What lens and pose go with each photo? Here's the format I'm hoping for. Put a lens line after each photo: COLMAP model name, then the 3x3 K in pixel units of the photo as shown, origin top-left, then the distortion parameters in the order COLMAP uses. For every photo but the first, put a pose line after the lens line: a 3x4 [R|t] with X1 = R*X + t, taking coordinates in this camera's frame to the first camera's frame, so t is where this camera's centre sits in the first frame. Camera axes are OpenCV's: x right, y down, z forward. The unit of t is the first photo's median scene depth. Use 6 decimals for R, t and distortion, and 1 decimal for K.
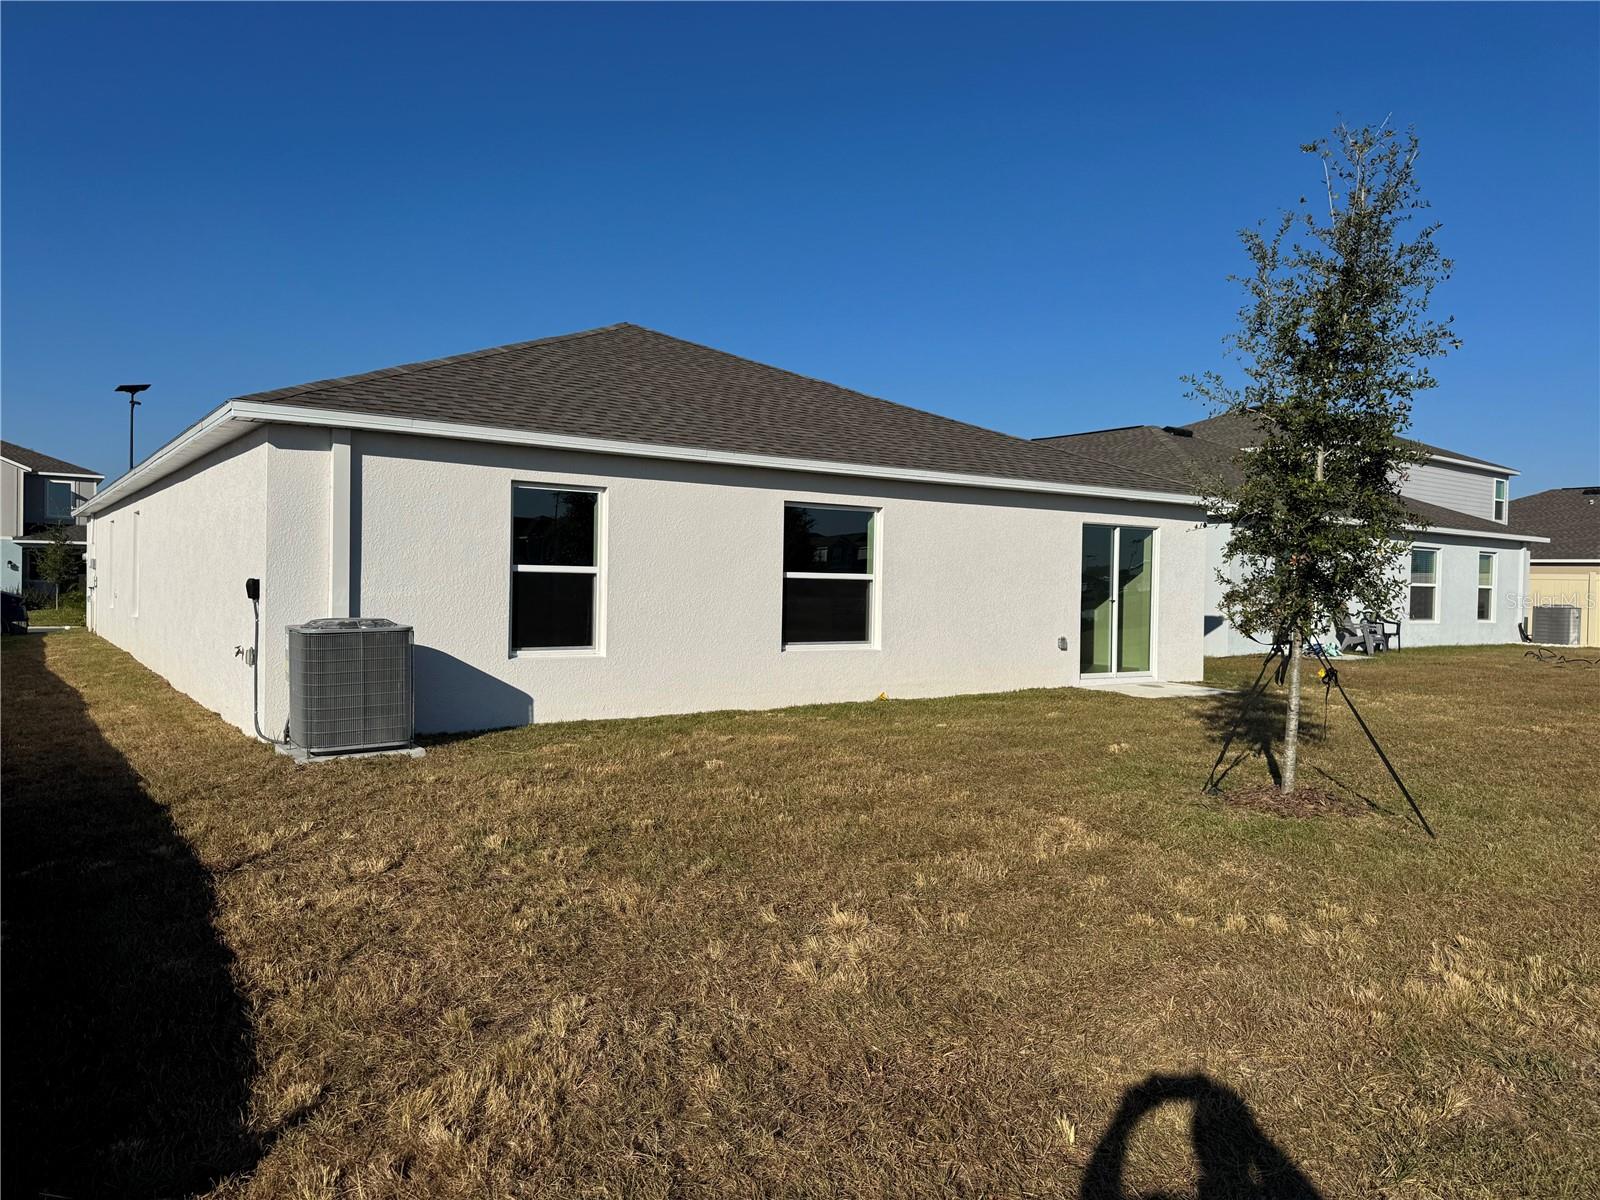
lens RADIAL K [[1145.9, 0, 809.0], [0, 1145.9, 608.3], [0, 0, 1]] dist [0.072810, -0.065525]
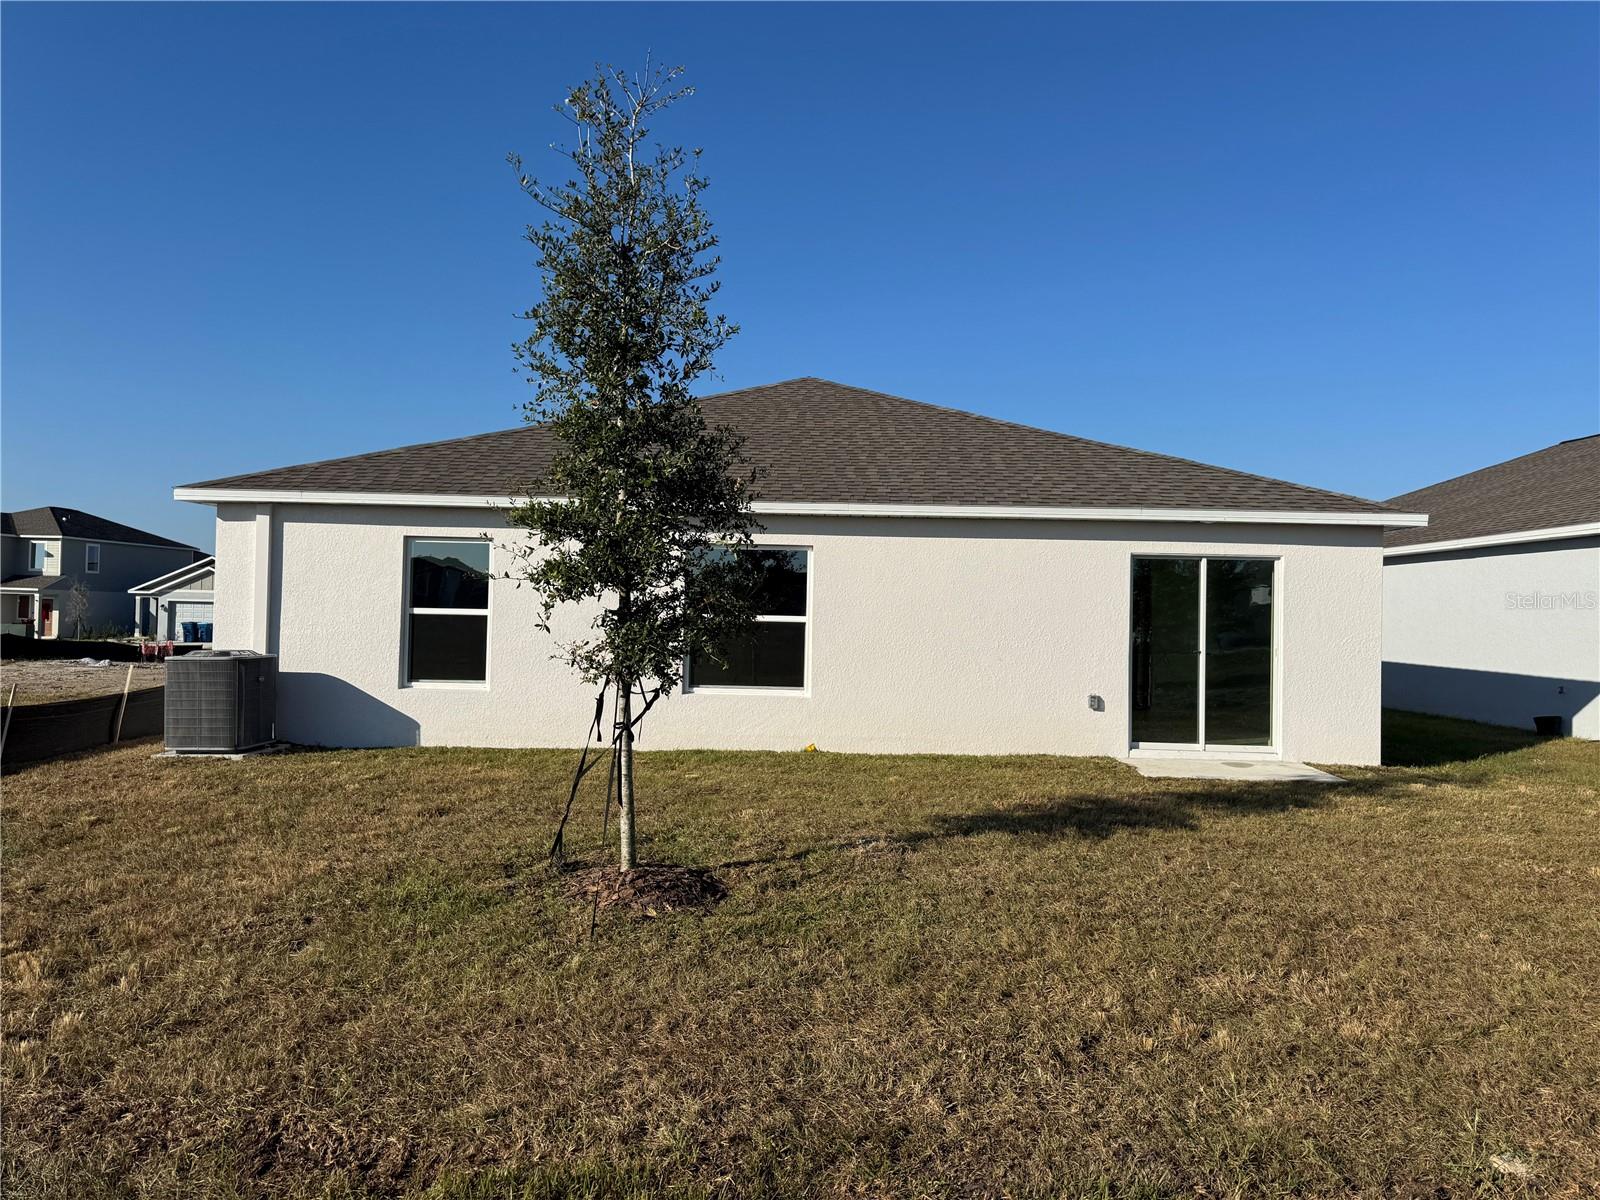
lens RADIAL K [[1145.9, 0, 802.1], [0, 1145.9, 593.6], [0, 0, 1]] dist [0.072810, -0.065525]
pose [[0.801612, -0.020004, -0.597510, 0.659959], [-0.019886, 0.997995, -0.060090, 0.008703], [0.597514, 0.060051, 0.799607, 0.256048]]
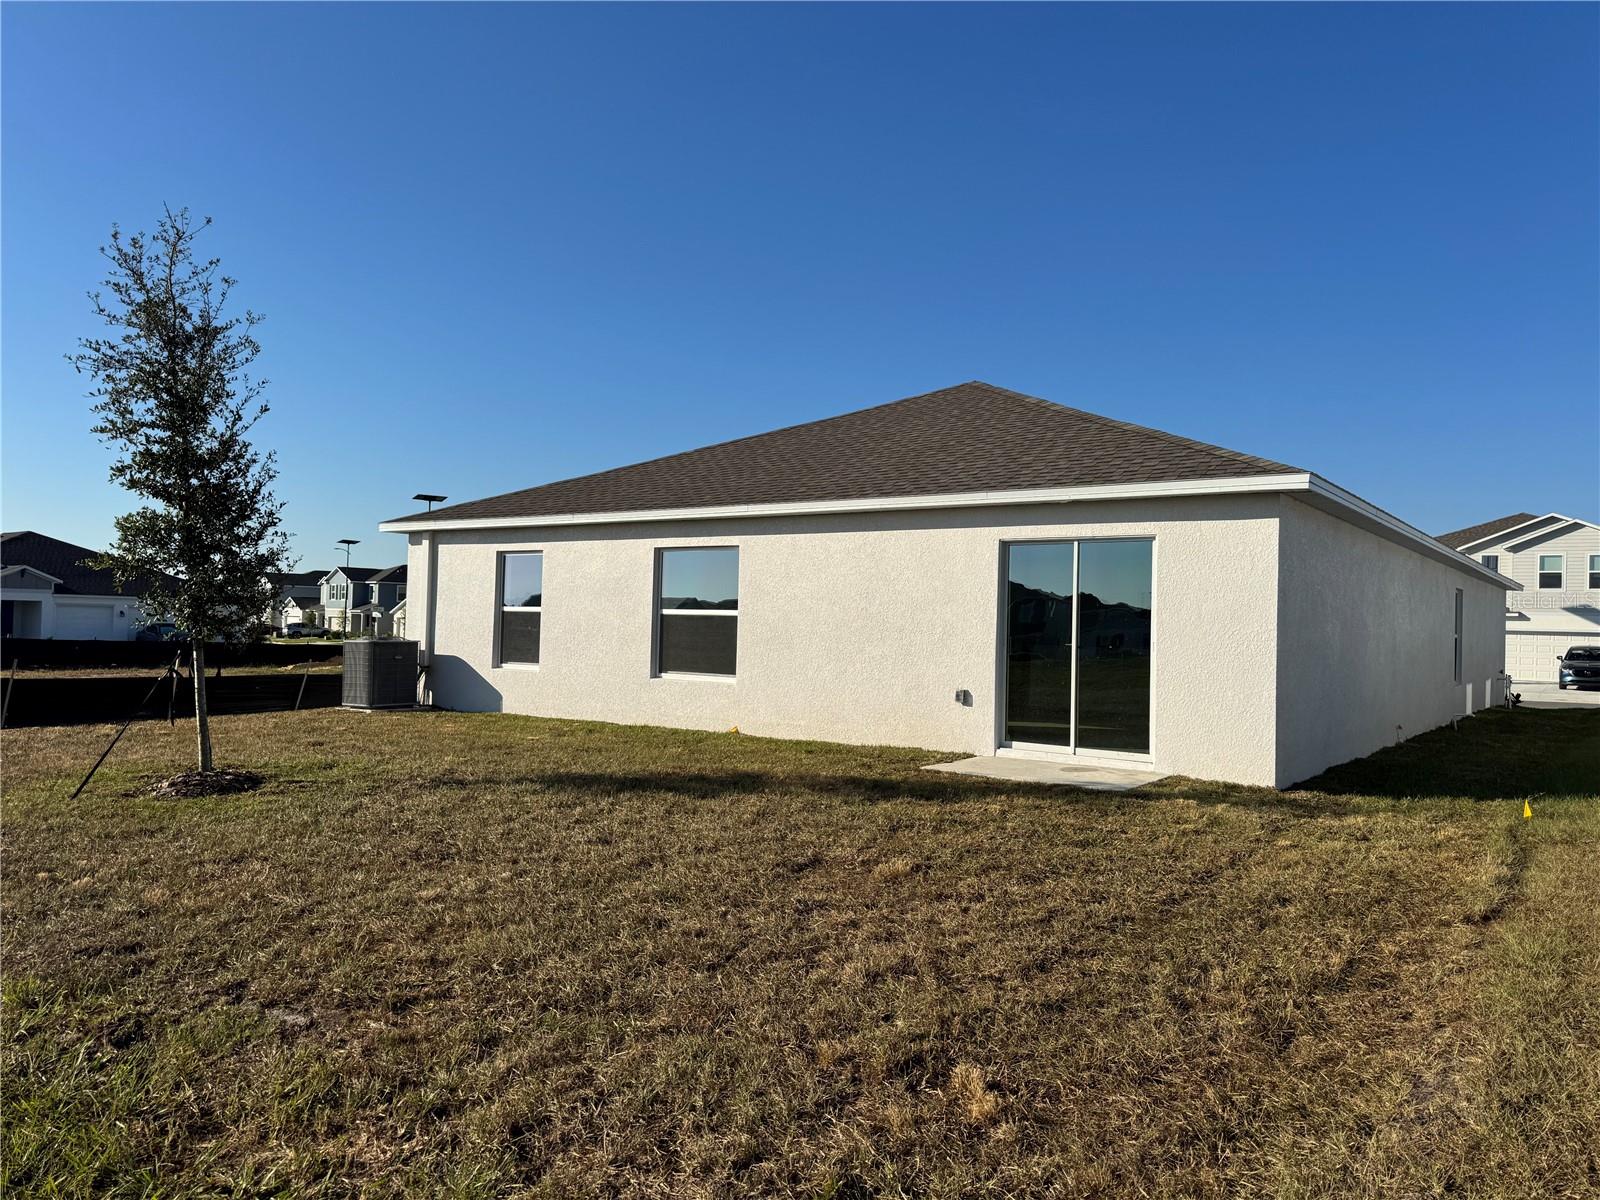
lens RADIAL K [[1145.9, 0, 808.6], [0, 1145.9, 599.6], [0, 0, 1]] dist [0.072810, -0.065525]
pose [[0.304439, -0.032568, -0.951975, 1.132634], [-0.040513, 0.998068, -0.047101, 0.007384], [0.951670, 0.052907, 0.302532, 0.797243]]
